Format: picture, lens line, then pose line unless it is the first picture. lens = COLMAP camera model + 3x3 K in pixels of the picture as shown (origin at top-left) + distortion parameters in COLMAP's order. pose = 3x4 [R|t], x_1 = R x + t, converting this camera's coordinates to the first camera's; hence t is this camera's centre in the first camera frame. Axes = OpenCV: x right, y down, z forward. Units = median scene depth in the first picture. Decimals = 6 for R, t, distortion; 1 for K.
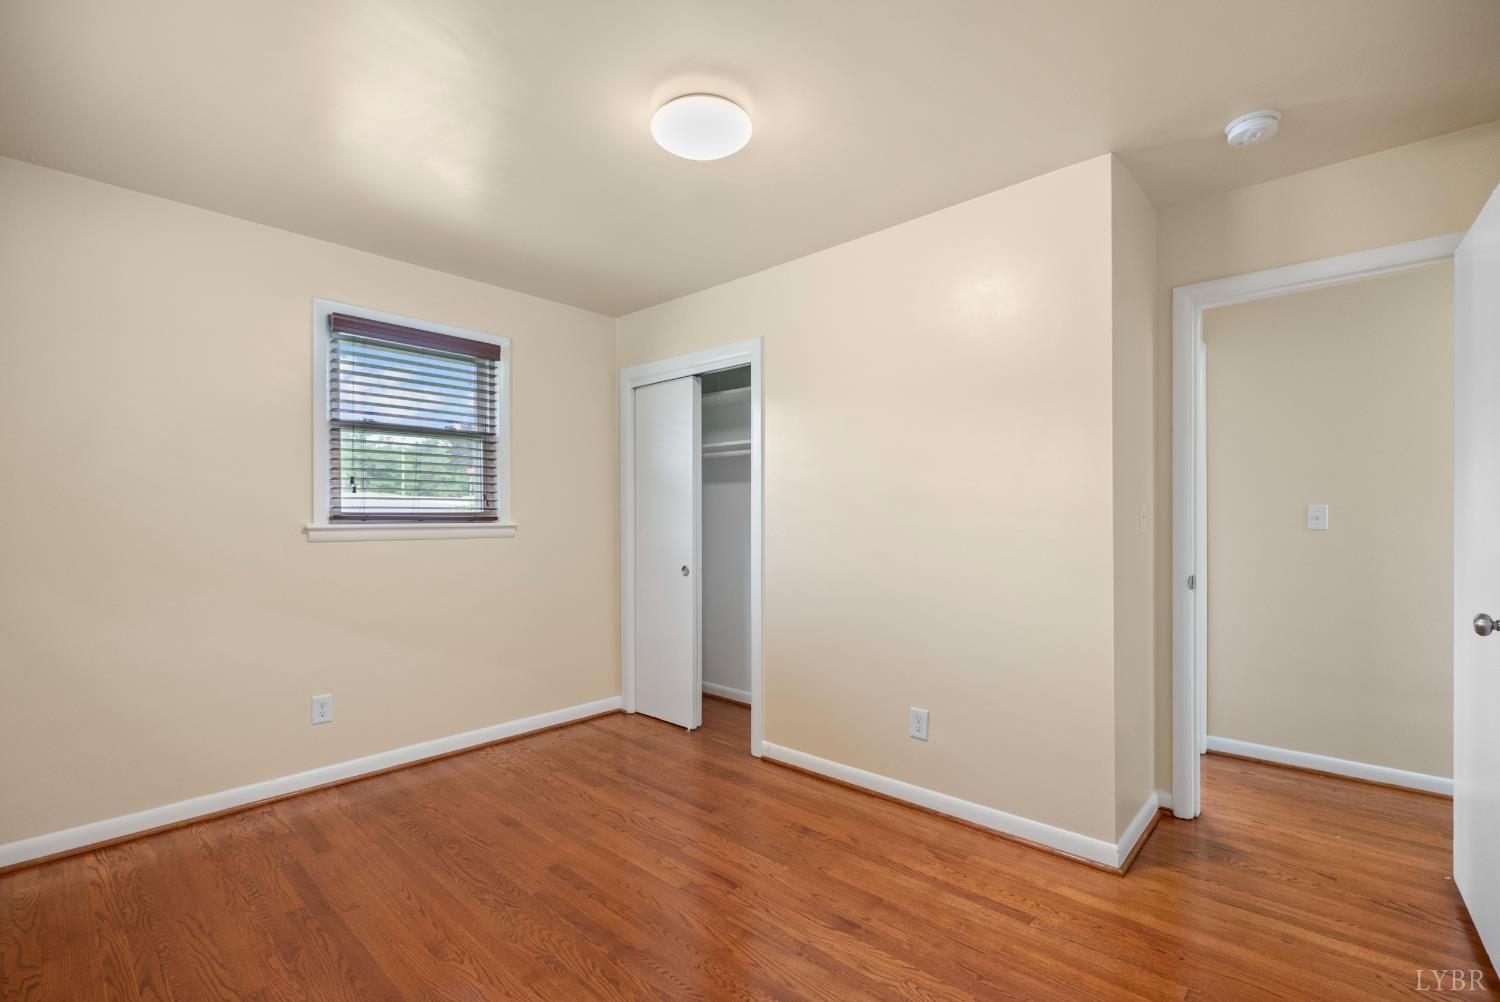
lens RADIAL K [[674.1, 0, 743.6], [0, 674.1, 518.1], [0, 0, 1]] dist [-0.001100, -0.000004]
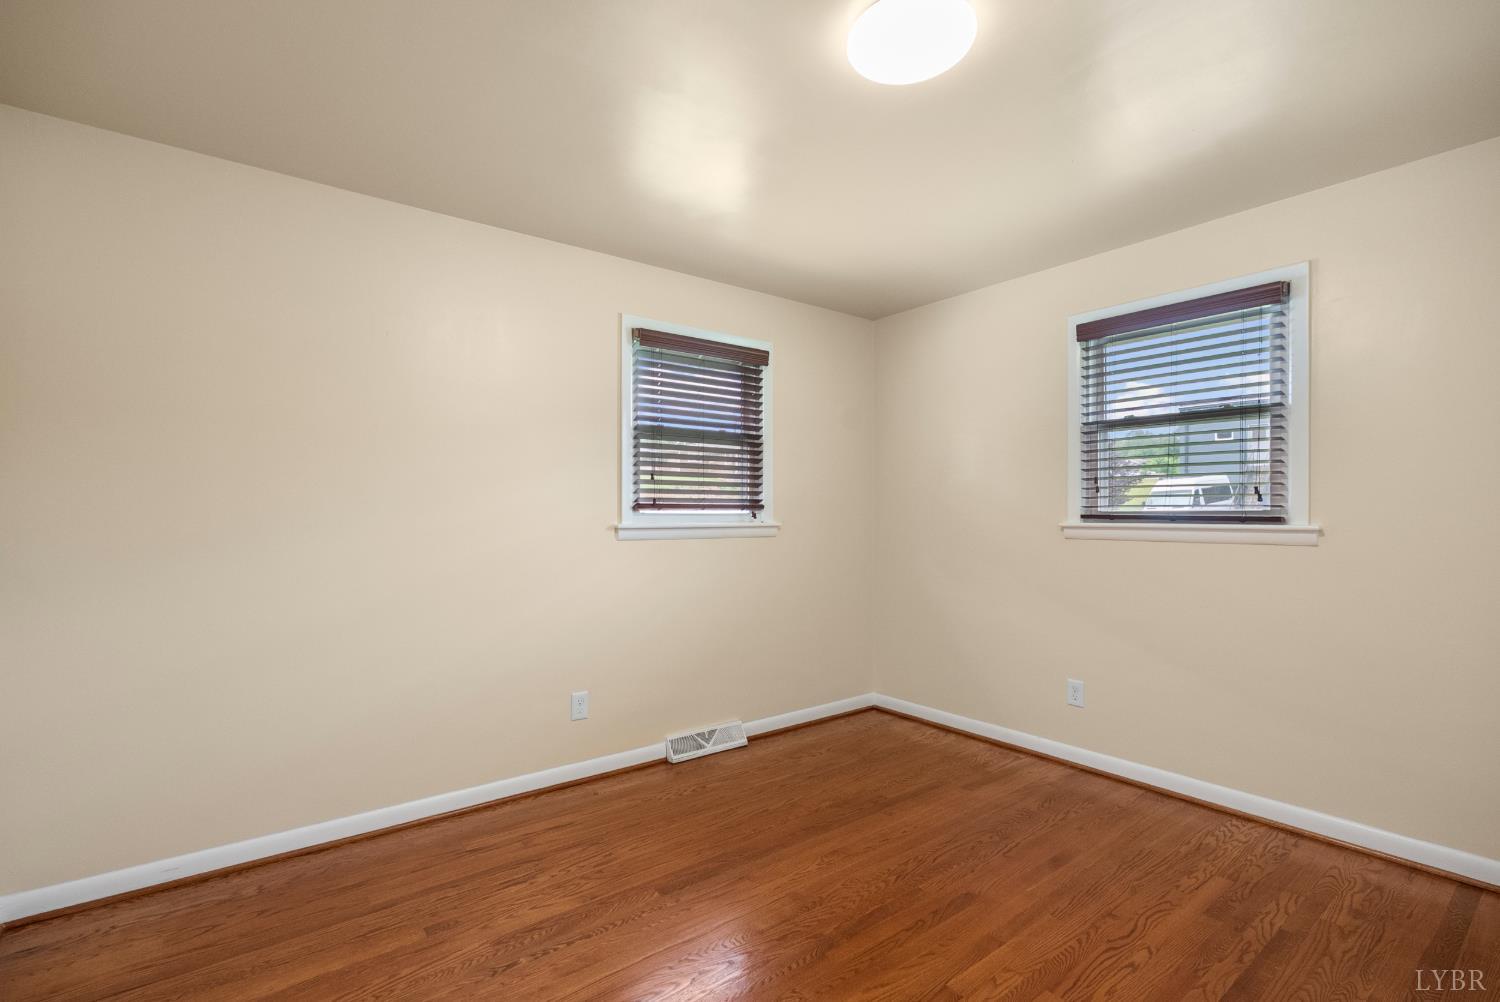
lens RADIAL K [[674.1, 0, 743.6], [0, 674.1, 518.1], [0, 0, 1]] dist [-0.001100, -0.000004]
pose [[-0.160244, 0.012485, -0.986998, 0.542829], [-0.000501, 0.999919, 0.012730, -0.011809], [0.987077, 0.002534, -0.160225, 0.665653]]
